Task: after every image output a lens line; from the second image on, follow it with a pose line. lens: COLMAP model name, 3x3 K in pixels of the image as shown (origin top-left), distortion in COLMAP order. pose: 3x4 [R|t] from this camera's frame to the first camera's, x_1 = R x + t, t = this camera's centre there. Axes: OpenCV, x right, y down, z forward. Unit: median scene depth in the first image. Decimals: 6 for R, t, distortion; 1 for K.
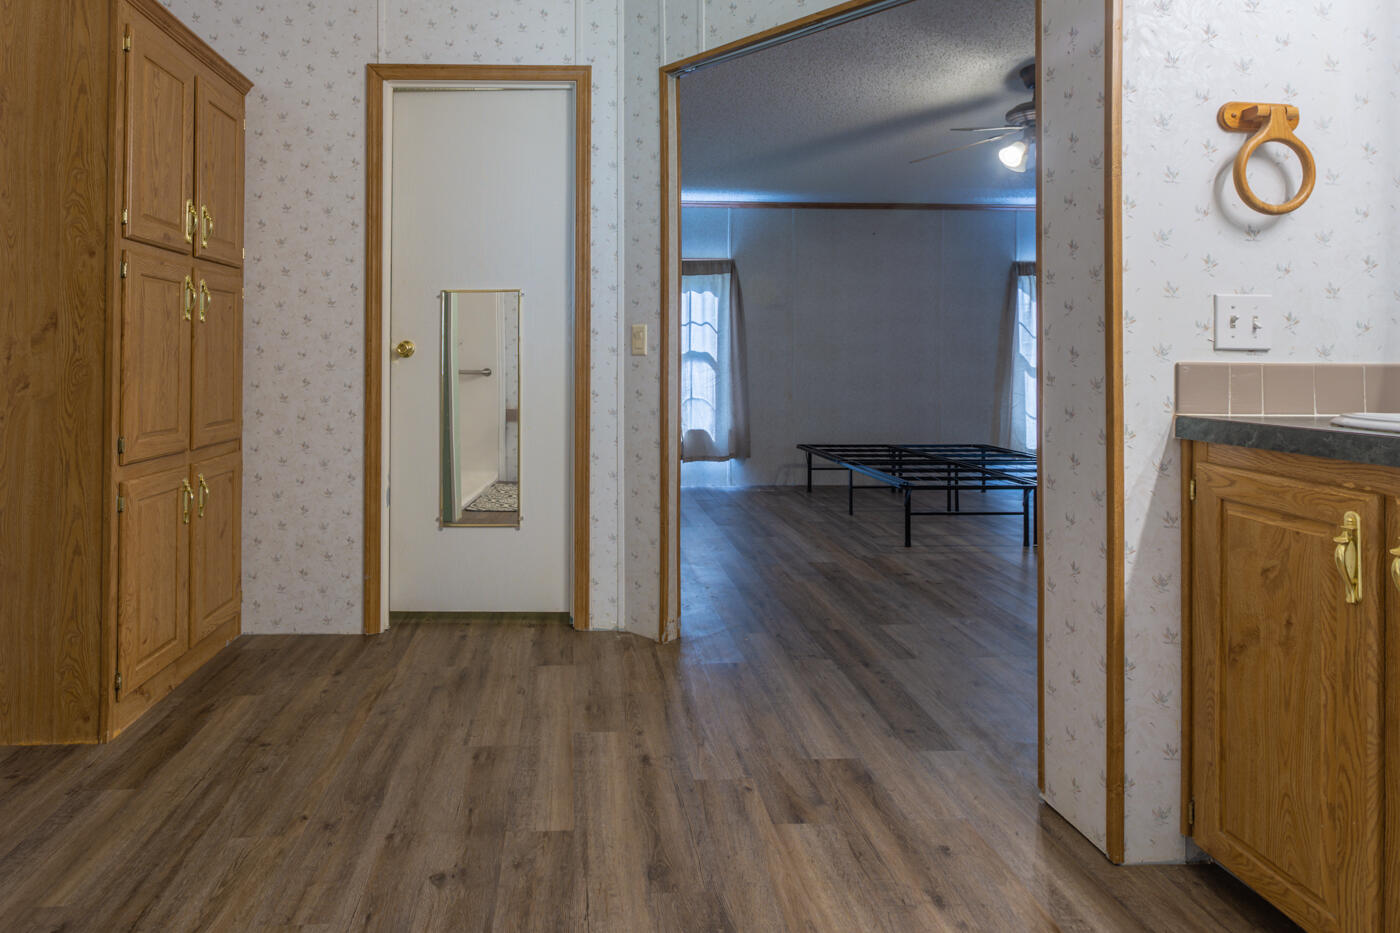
lens RADIAL K [[732.4, 0, 653.9], [0, 732.4, 345.7], [0, 0, 1]] dist [-0.005138, 0.004145]
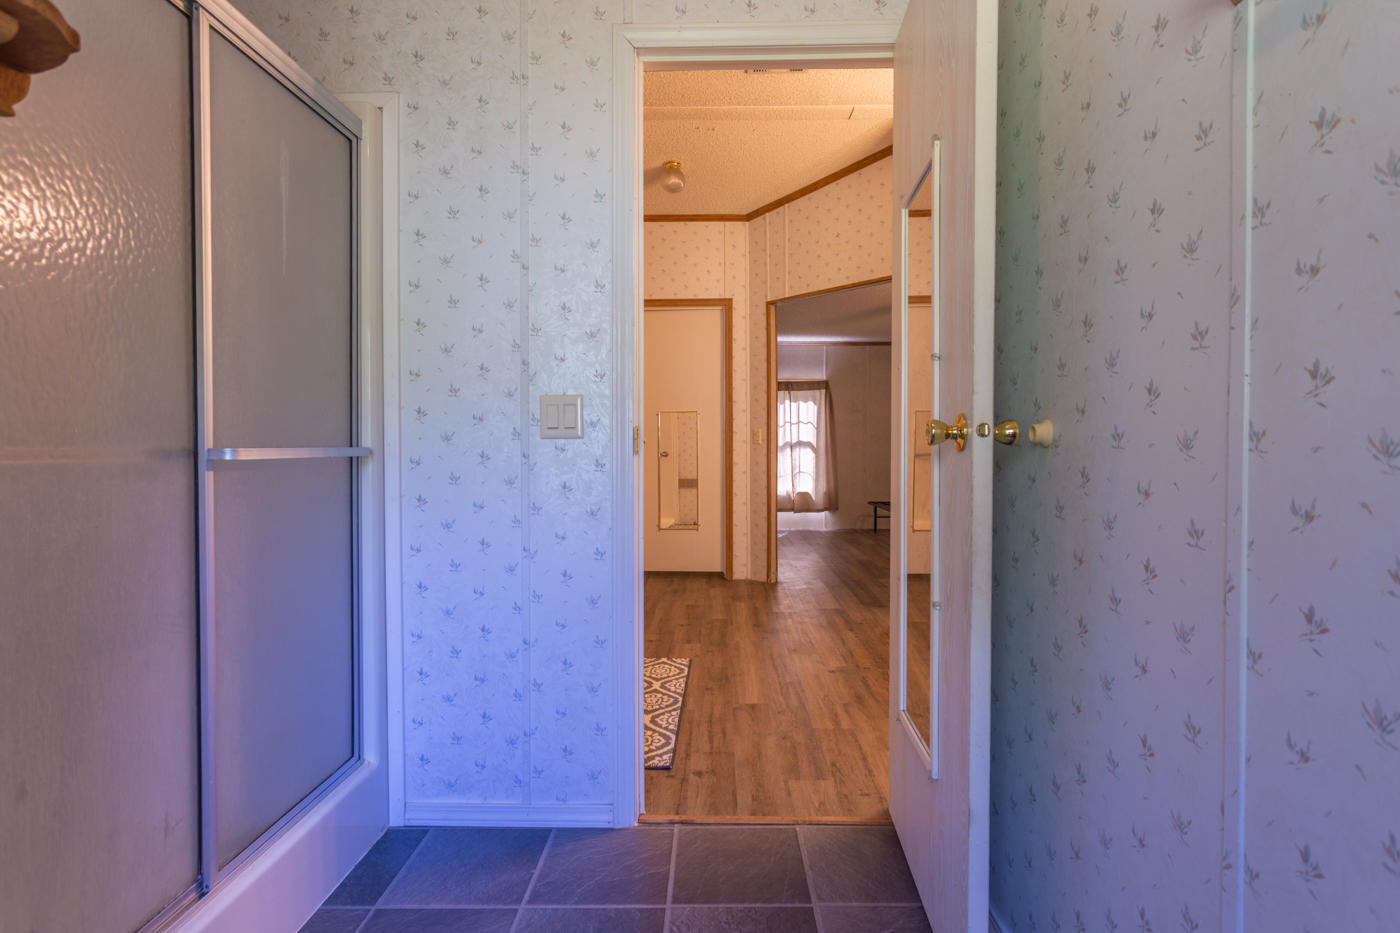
lens RADIAL K [[732.4, 0, 706.1], [0, 732.4, 459.5], [0, 0, 1]] dist [-0.005138, 0.004145]
pose [[0.992095, -0.002047, -0.125472, 0.090866], [0.006482, 0.999368, 0.034949, -0.015124], [0.125321, -0.035486, 0.991481, -0.987863]]
